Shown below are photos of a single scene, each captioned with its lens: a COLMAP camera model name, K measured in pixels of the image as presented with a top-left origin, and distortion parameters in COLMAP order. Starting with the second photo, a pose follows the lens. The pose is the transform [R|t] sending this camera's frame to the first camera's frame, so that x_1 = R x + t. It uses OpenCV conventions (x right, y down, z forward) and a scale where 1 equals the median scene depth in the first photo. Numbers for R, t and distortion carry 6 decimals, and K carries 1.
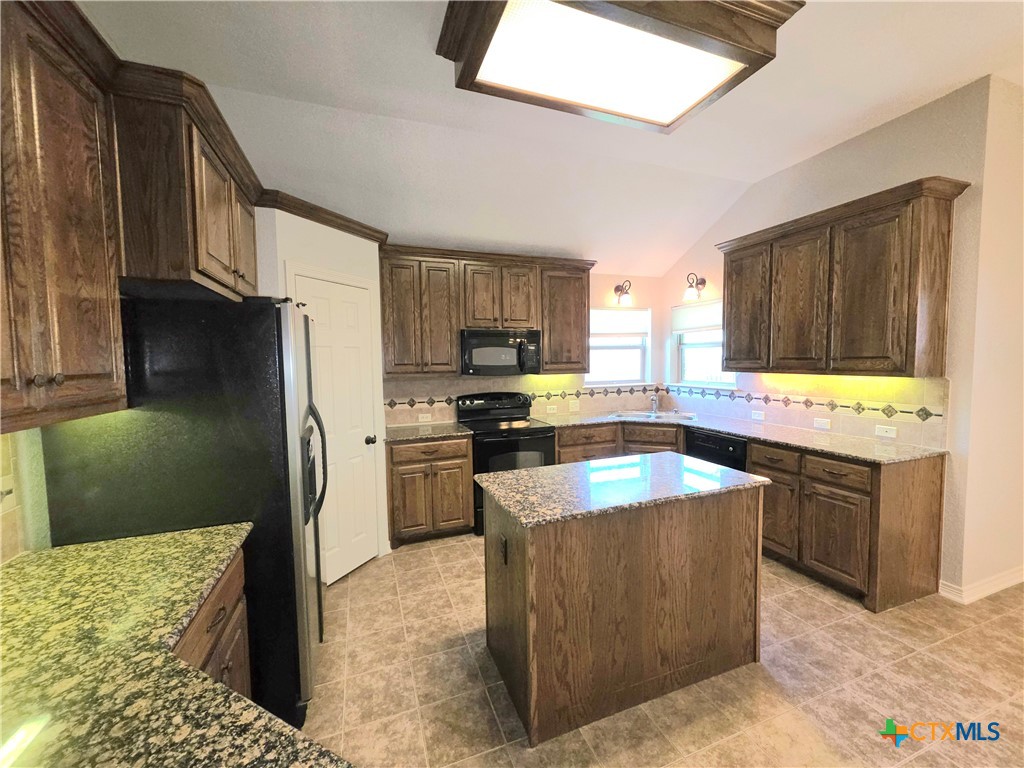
lens RADIAL K [[409.1, 0, 514.2], [0, 409.1, 384.6], [0, 0, 1]] dist [0.002506, 0.000093]
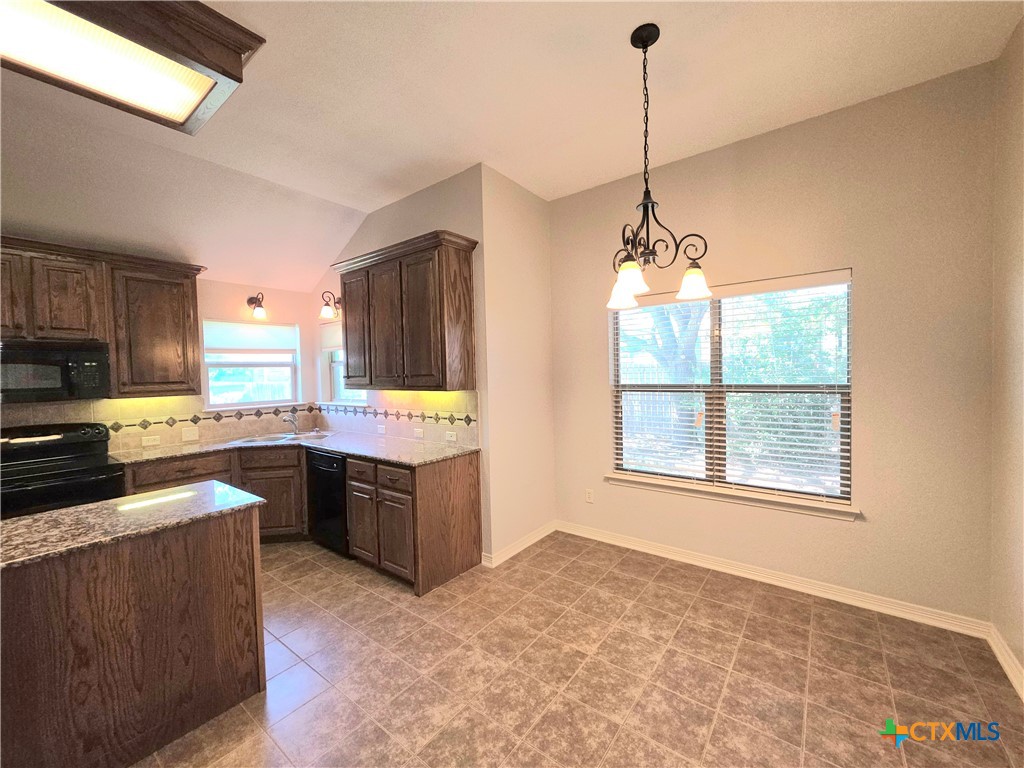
lens RADIAL K [[409.1, 0, 514.2], [0, 409.1, 384.6], [0, 0, 1]] dist [0.002506, 0.000093]
pose [[0.848814, -0.020435, 0.528296, 0.433980], [0.042565, 0.998650, -0.029760, 0.006728], [-0.526975, 0.047747, 0.848538, -0.121122]]
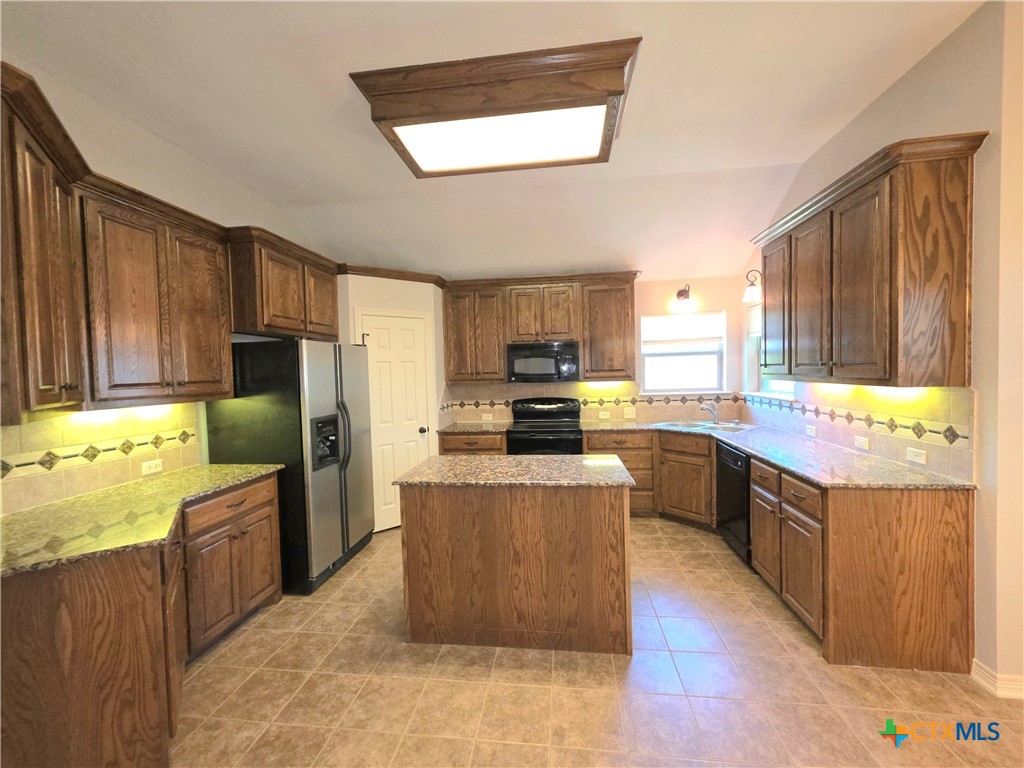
lens RADIAL K [[409.1, 0, 514.2], [0, 409.1, 384.6], [0, 0, 1]] dist [0.002506, 0.000093]
pose [[0.884378, 0.006955, -0.466719, 0.591048], [-0.014787, 0.999805, -0.013121, -0.000609], [0.466537, 0.018505, 0.884308, -0.058654]]
